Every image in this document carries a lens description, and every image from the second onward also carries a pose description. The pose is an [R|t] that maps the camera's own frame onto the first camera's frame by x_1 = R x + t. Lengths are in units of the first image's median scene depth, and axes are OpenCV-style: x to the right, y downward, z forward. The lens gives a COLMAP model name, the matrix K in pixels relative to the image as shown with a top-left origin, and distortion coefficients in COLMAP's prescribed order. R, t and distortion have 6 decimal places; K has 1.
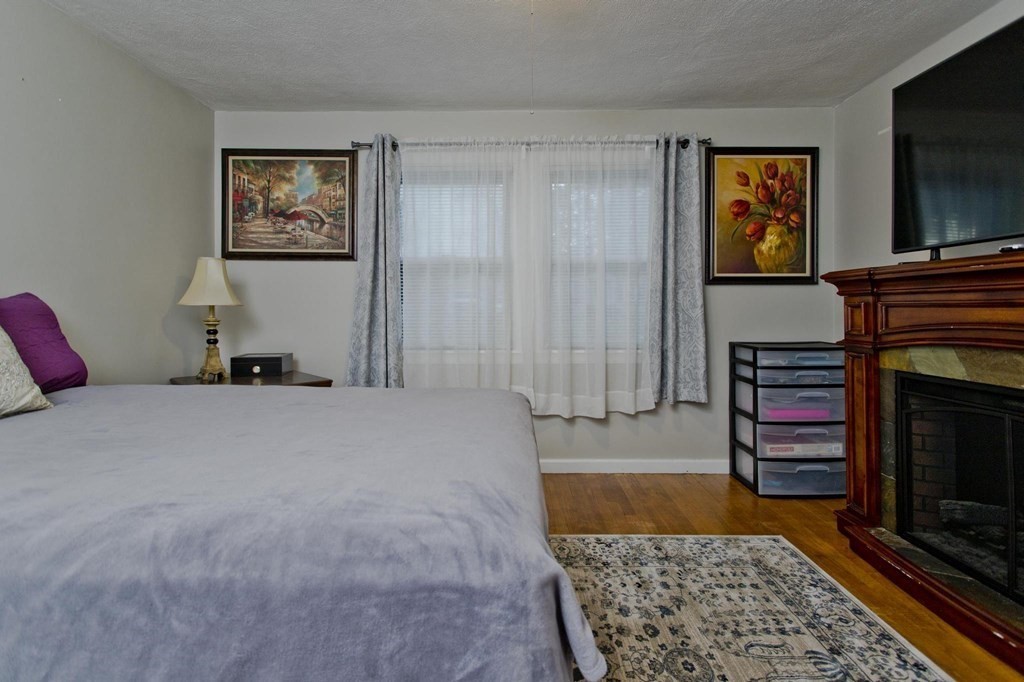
lens RADIAL K [[496.9, 0, 508.5], [0, 496.9, 314.8], [0, 0, 1]] dist [-0.001228, 0.001514]
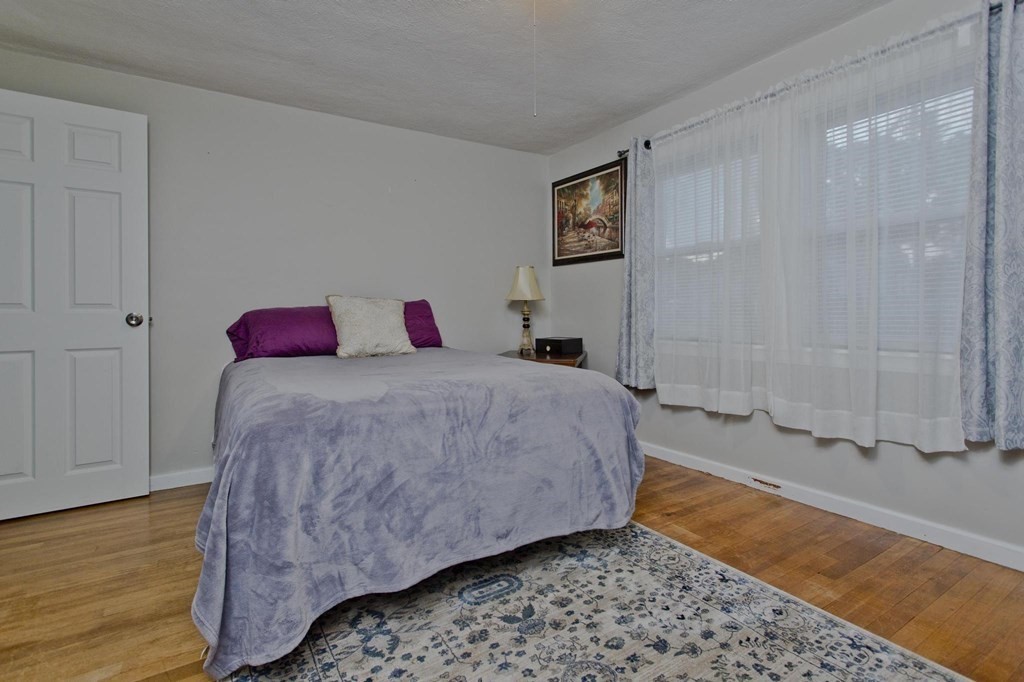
lens RADIAL K [[496.9, 0, 505.0], [0, 496.9, 317.3], [0, 0, 1]] dist [-0.001228, 0.001514]
pose [[0.535668, 0.005172, -0.844413, 0.499645], [0.004188, 0.999953, 0.008781, 0.014346], [0.844418, -0.008240, 0.535621, 0.182264]]
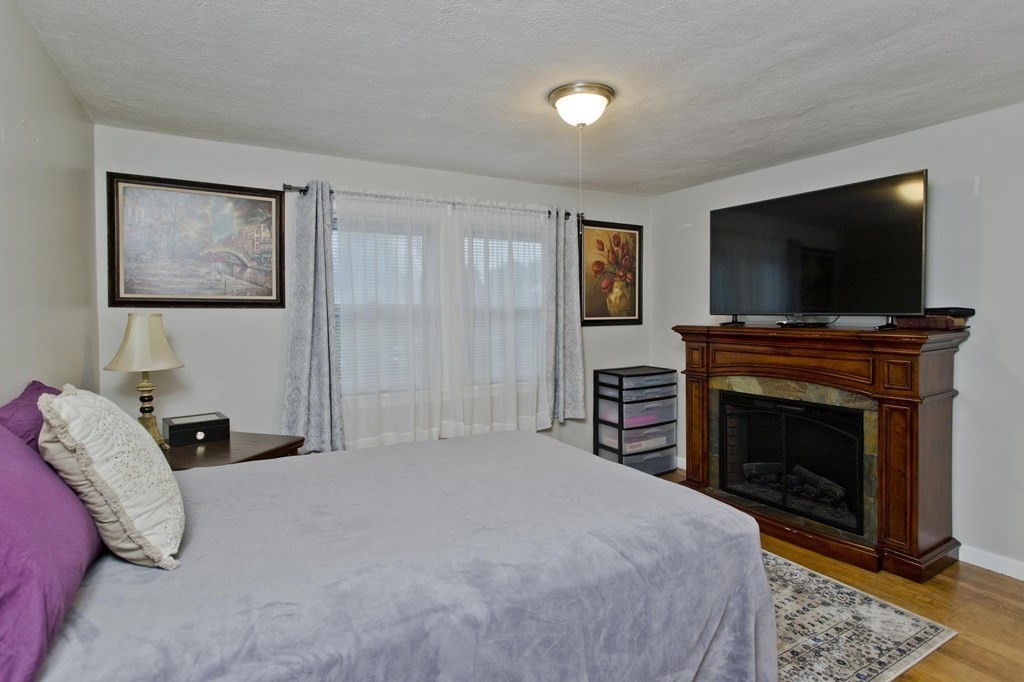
lens RADIAL K [[539.8, 0, 507.8], [0, 539.8, 326.2], [0, 0, 1]] dist [-0.011268, 0.000724]
pose [[0.859156, -0.020509, 0.511303, -0.482401], [0.009769, 0.999672, 0.023682, -0.097313], [-0.511620, -0.015352, 0.859074, -0.107481]]
